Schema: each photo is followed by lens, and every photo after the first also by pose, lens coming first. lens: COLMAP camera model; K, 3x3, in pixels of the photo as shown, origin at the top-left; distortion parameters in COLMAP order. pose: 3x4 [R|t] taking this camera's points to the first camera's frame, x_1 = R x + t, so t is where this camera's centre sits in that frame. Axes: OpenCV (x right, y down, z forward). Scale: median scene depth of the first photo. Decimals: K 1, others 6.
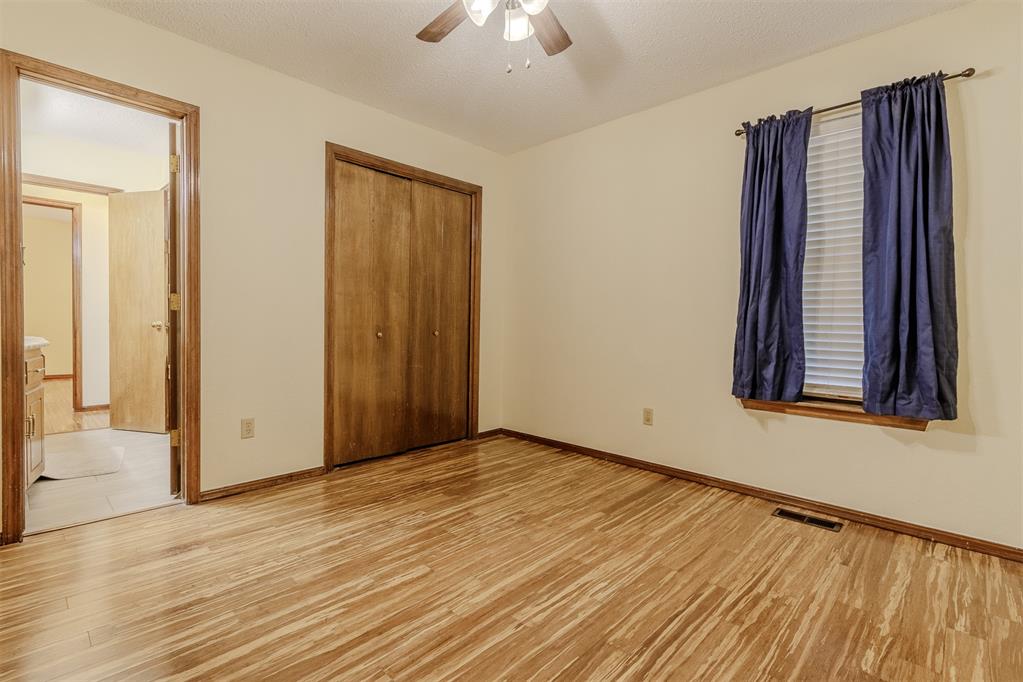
lens RADIAL K [[462.8, 0, 500.4], [0, 462.8, 350.1], [0, 0, 1]] dist [-0.000243, -0.000202]
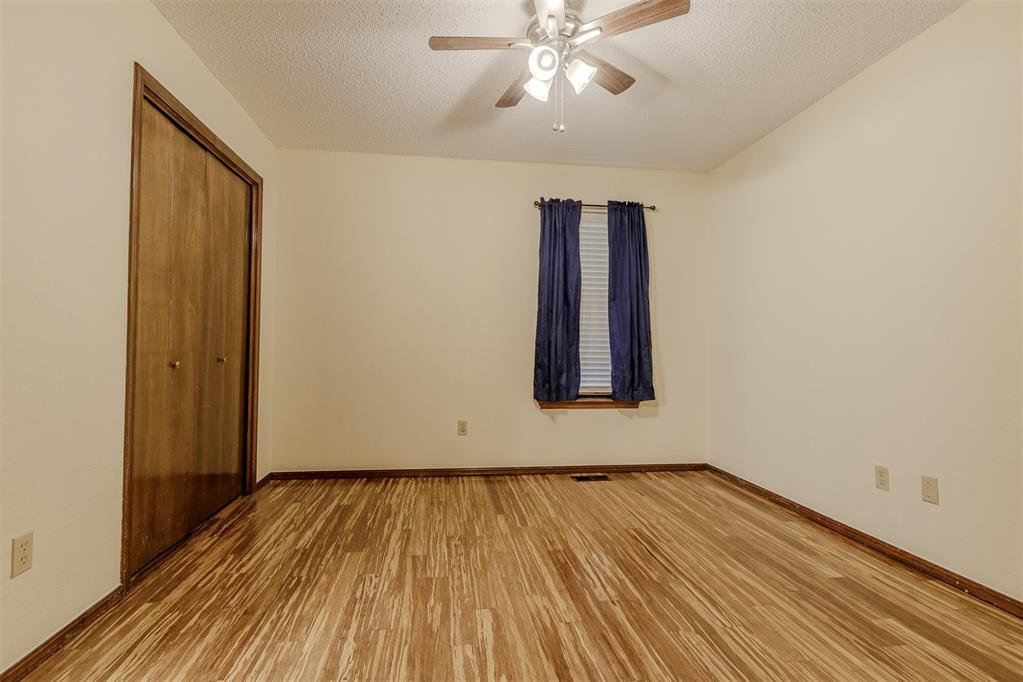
lens RADIAL K [[462.8, 0, 500.4], [0, 462.8, 350.1], [0, 0, 1]] dist [-0.000243, -0.000202]
pose [[0.636039, -0.014020, 0.771529, -0.632406], [0.045339, 0.998787, -0.019227, -0.025381], [-0.770324, 0.047209, 0.635903, 0.263766]]
